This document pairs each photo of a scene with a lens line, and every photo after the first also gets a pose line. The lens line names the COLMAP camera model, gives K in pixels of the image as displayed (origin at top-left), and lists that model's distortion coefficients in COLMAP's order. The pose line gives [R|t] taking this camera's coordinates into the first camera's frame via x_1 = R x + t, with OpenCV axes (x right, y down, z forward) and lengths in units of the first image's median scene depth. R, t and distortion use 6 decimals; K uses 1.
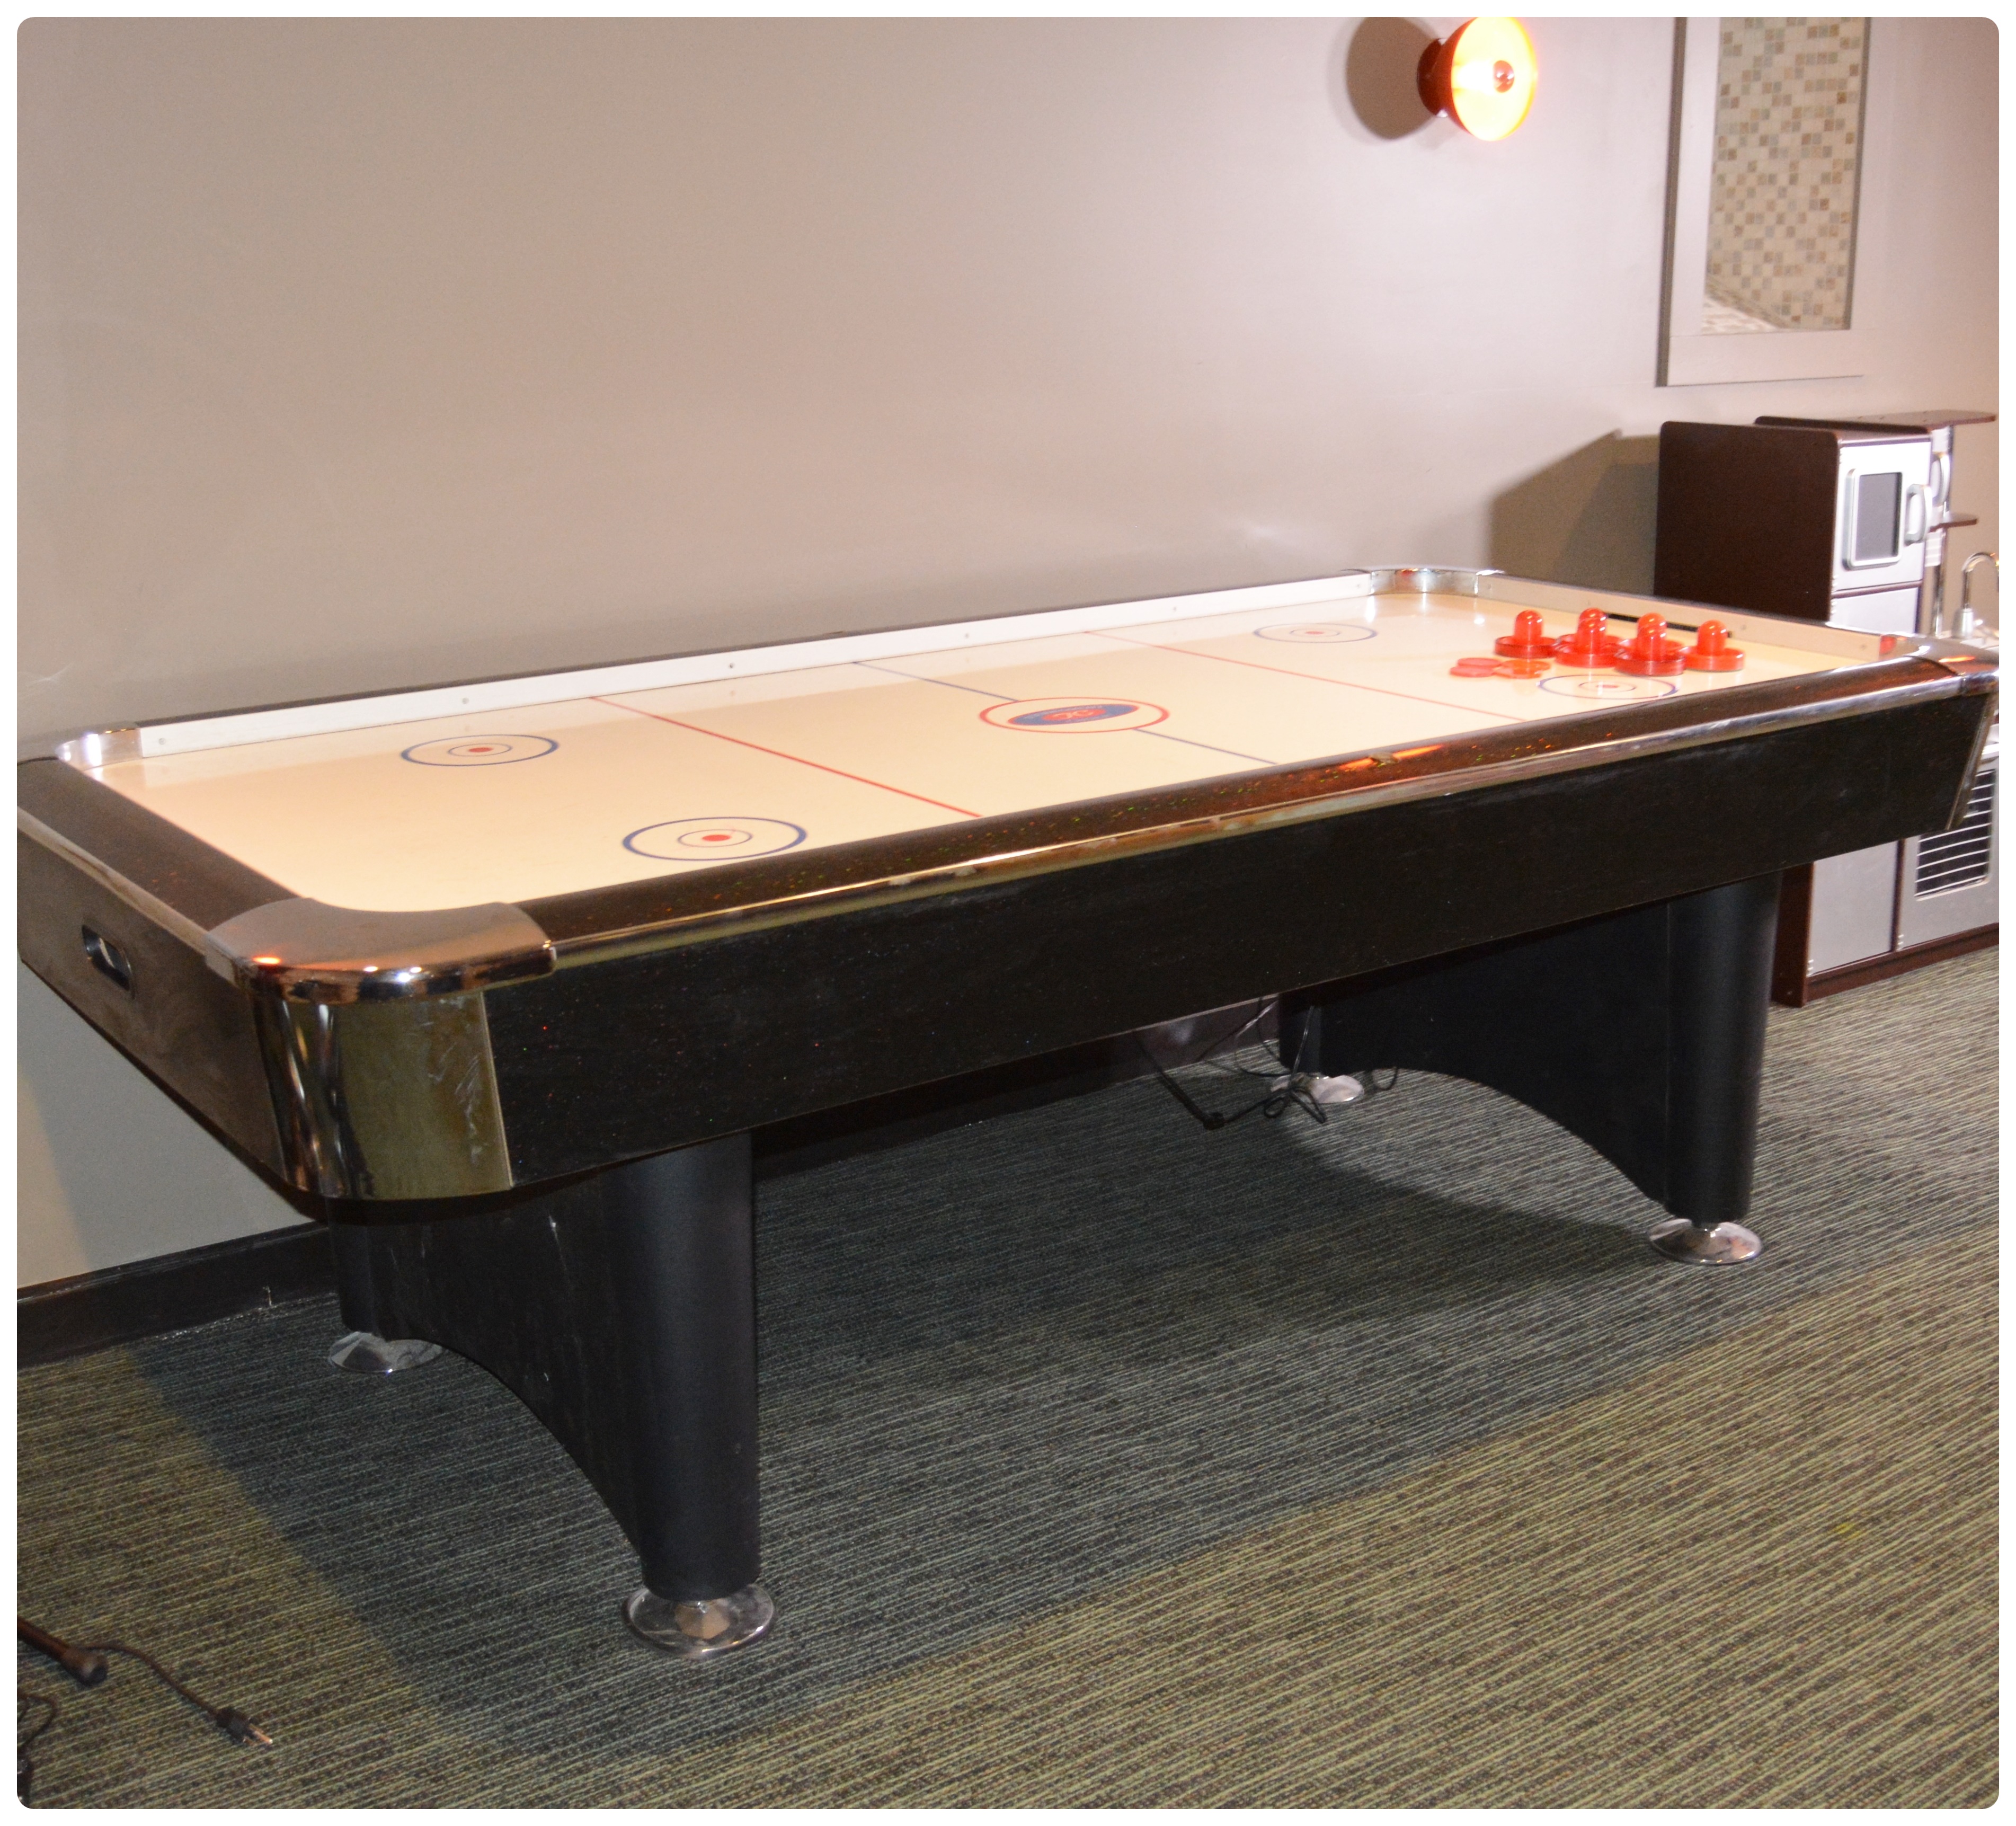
lens RADIAL K [[2487.0, 0, 1008.0], [0, 2487.0, 913.0], [0, 0, 1]] dist [-0.149966, 0.377253]
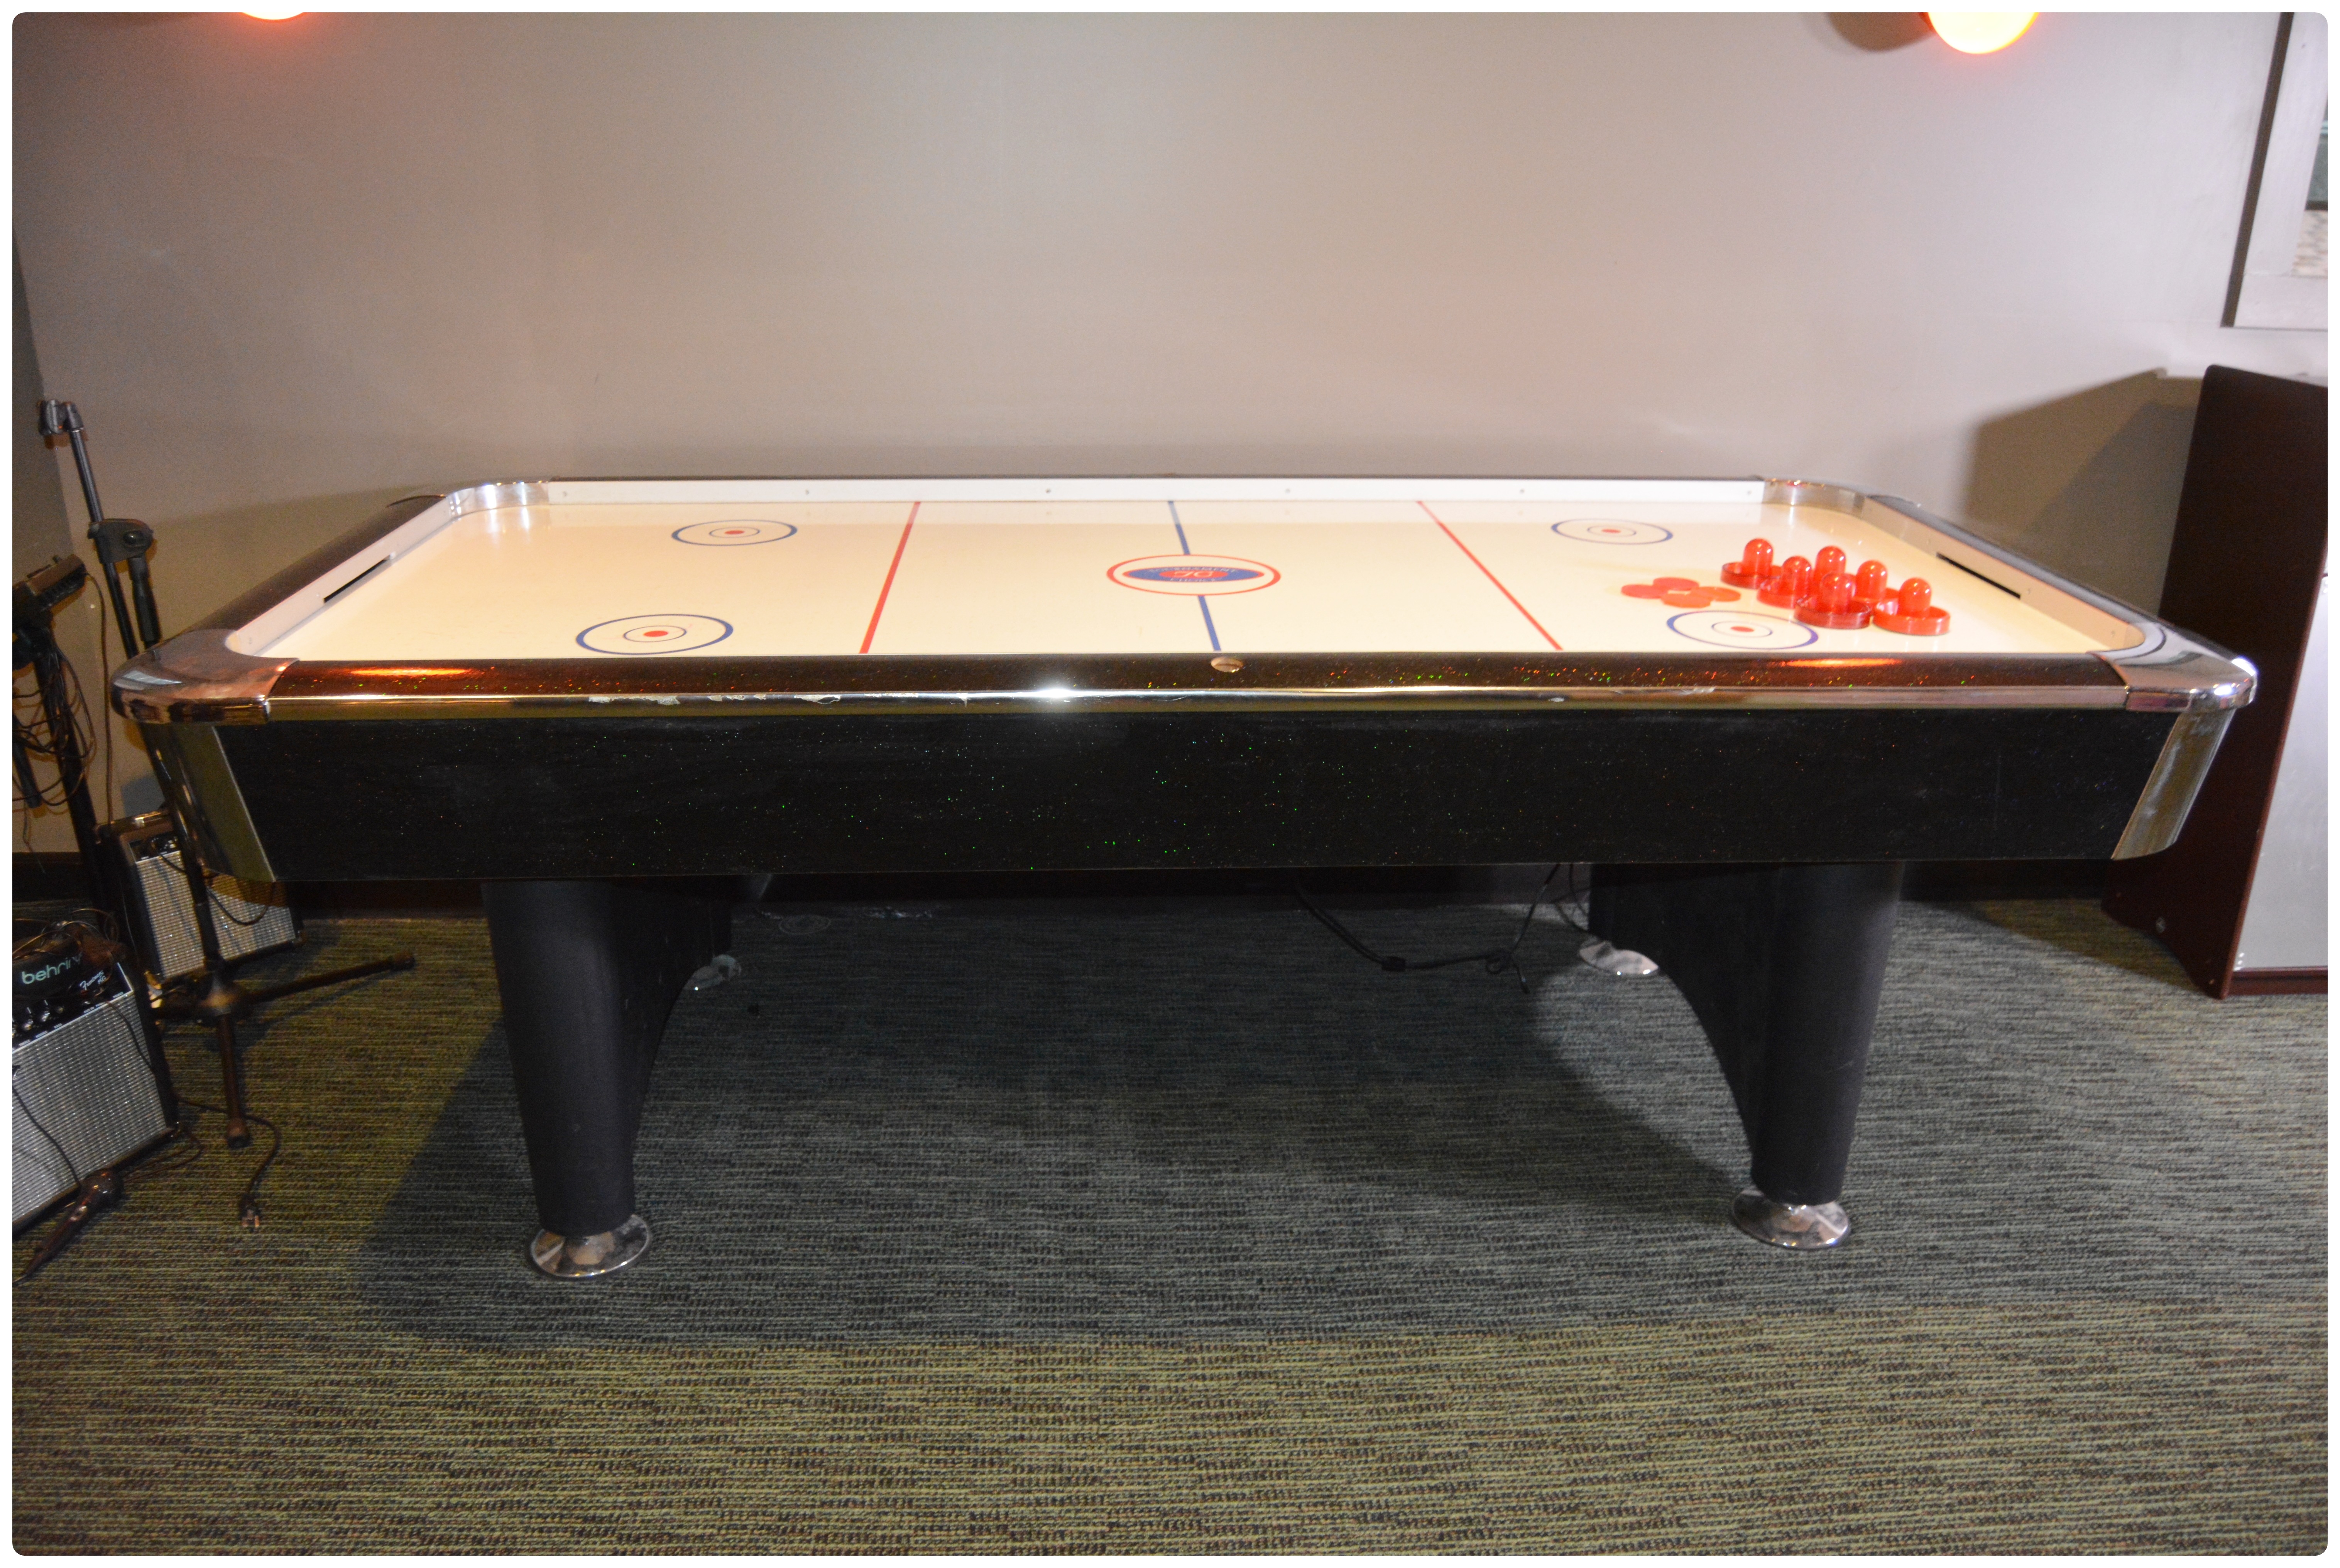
lens RADIAL K [[1812.9, 0, 1168.8], [0, 1812.9, 737.5], [0, 0, 1]] dist [-0.070265, -0.003534]
pose [[0.840460, 0.194625, -0.505716, 0.380507], [-0.165119, 0.980873, 0.103074, -0.078768], [0.516104, -0.003127, 0.856520, 0.265995]]
